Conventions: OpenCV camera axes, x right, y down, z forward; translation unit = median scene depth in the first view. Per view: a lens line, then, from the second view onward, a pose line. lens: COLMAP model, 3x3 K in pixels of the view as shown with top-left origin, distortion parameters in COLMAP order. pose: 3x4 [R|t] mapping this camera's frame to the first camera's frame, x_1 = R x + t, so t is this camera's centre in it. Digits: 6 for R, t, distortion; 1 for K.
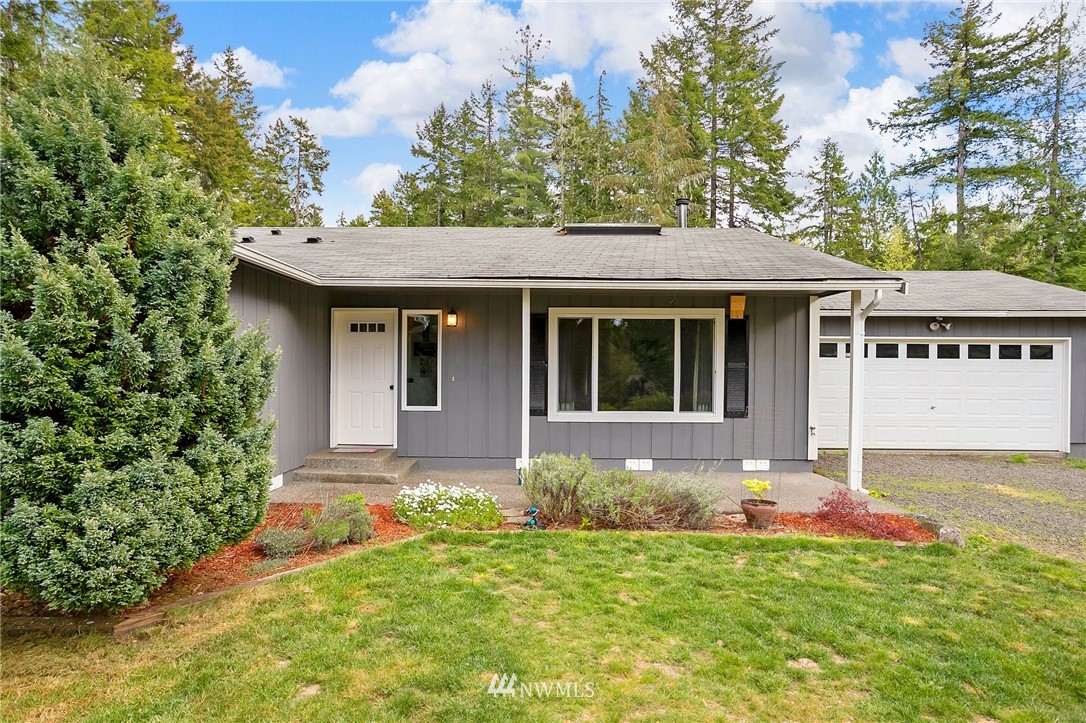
lens RADIAL K [[621.2, 0, 547.2], [0, 621.2, 366.9], [0, 0, 1]] dist [-0.049291, 0.038742]
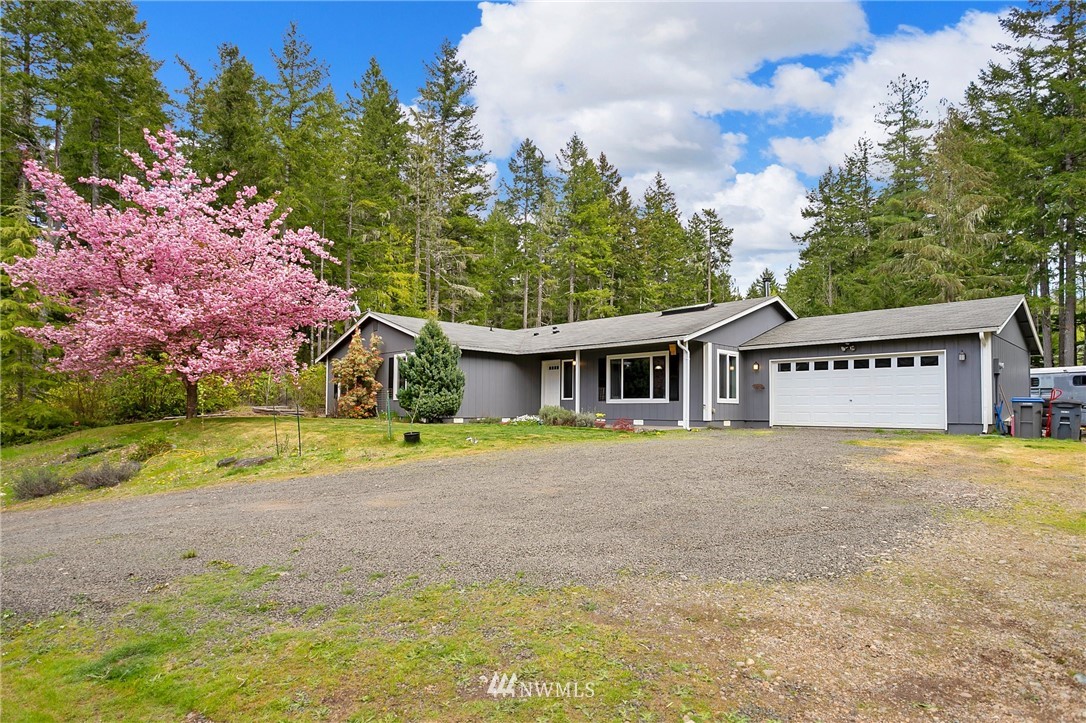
lens RADIAL K [[580.3, 0, 538.4], [0, 580.3, 361.2], [0, 0, 1]] dist [-0.041758, 0.027952]
pose [[0.713997, -0.058833, -0.697673, 1.328513], [-0.000034, 0.996460, -0.084063, 0.110013], [0.700149, 0.060044, 0.711468, -0.741887]]
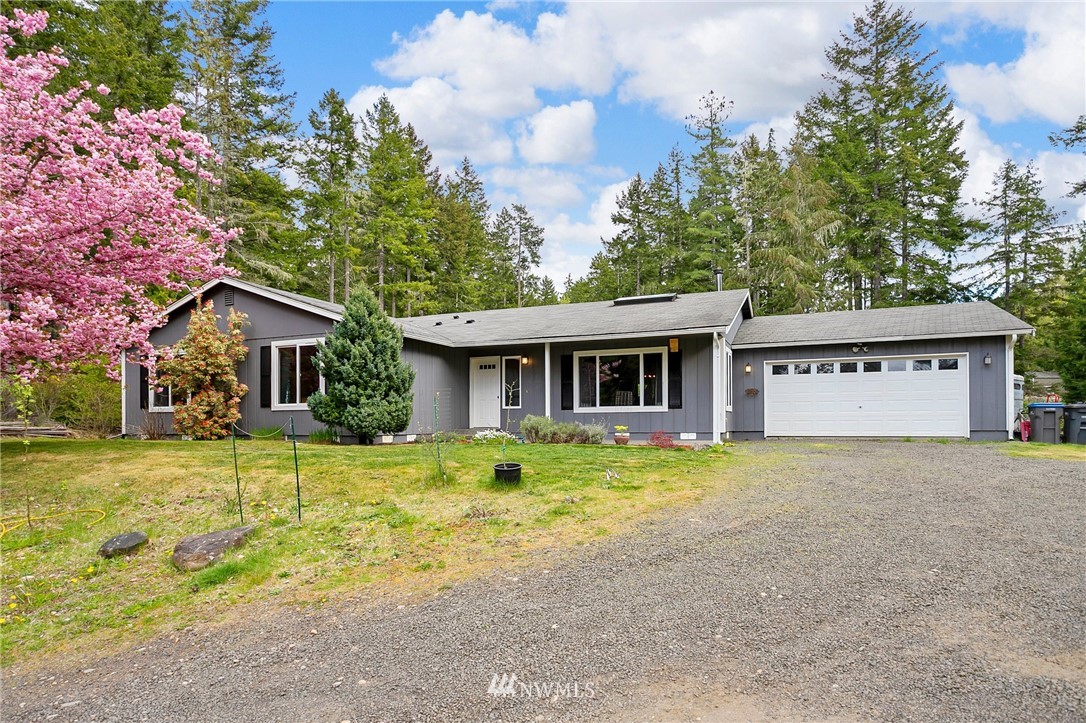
lens RADIAL K [[621.3, 0, 530.4], [0, 621.3, 398.1], [0, 0, 1]] dist [-0.049242, 0.033403]
pose [[0.921587, -0.025532, -0.387331, 0.582021], [0.013210, 0.999319, -0.034444, 0.102997], [0.387947, 0.026626, 0.921297, -0.732527]]
